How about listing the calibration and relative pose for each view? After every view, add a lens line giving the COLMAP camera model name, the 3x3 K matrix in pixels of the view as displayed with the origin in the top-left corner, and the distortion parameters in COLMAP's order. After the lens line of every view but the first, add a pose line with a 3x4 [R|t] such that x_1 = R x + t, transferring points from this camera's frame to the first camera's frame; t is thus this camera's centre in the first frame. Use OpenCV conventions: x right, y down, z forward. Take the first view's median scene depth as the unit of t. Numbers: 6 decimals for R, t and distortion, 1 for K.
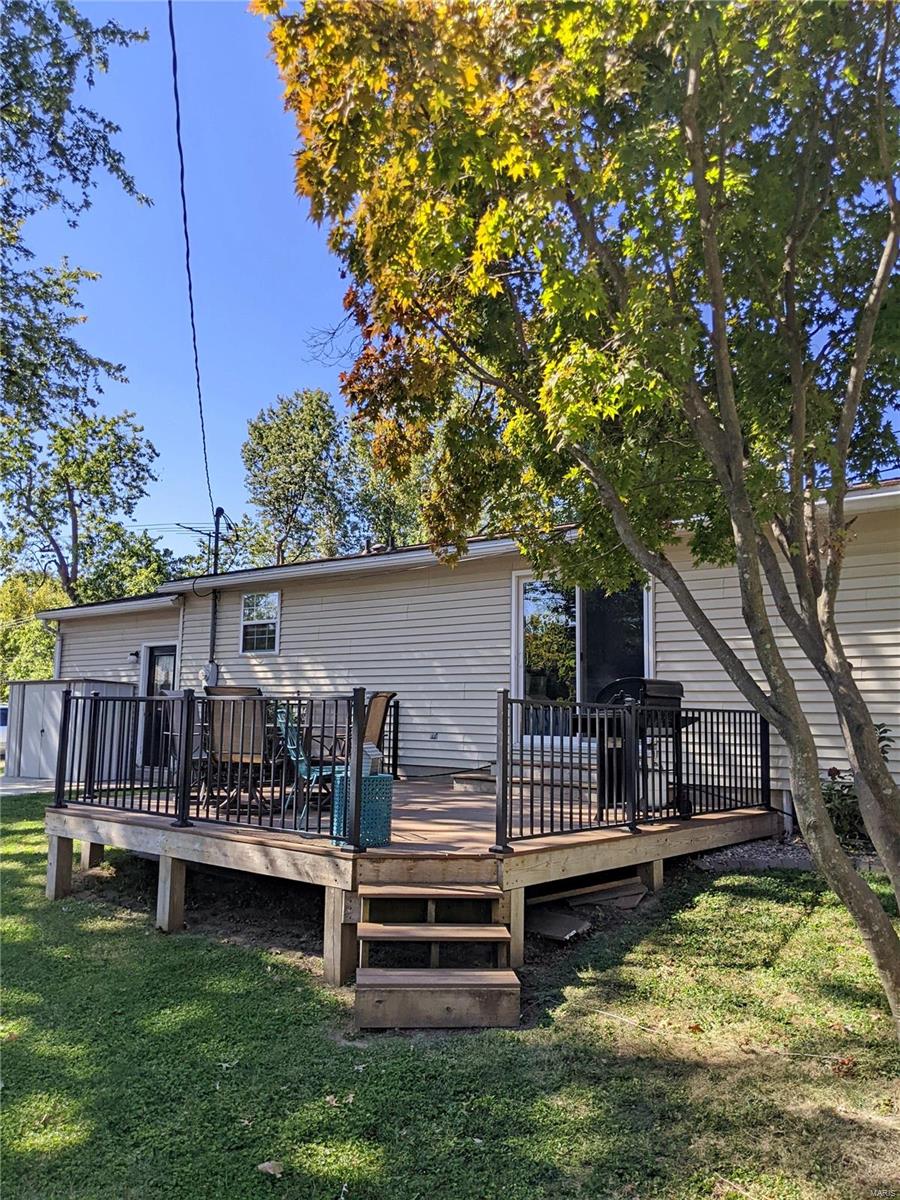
lens RADIAL K [[944.6, 0, 444.4], [0, 944.6, 603.6], [0, 0, 1]] dist [0.101782, -0.191182]
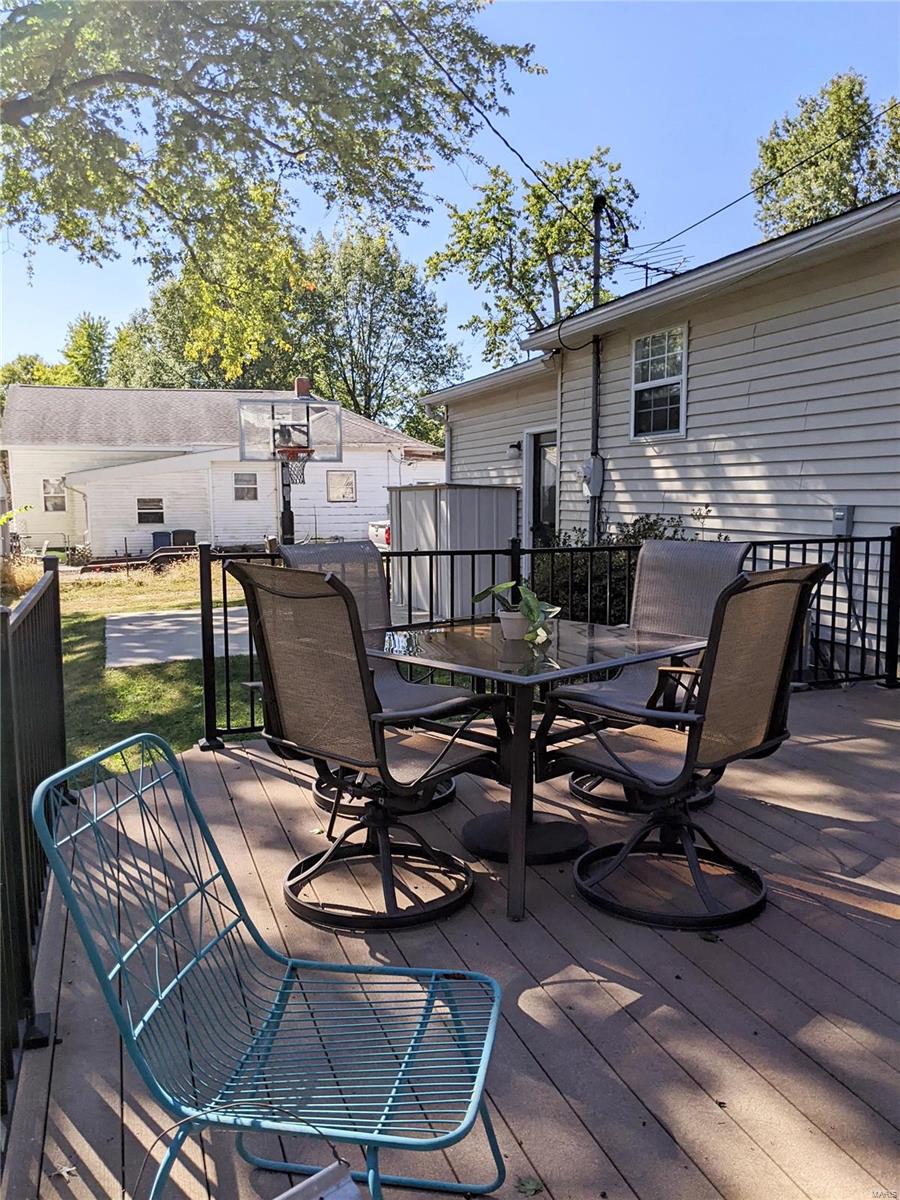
lens RADIAL K [[944.6, 0, 444.4], [0, 944.6, 603.6], [0, 0, 1]] dist [0.101782, -0.191182]
pose [[0.858169, 0.039397, -0.511853, 0.000846], [0.079635, 0.974766, 0.208542, 0.011070], [0.507152, -0.219726, 0.833377, 0.240332]]
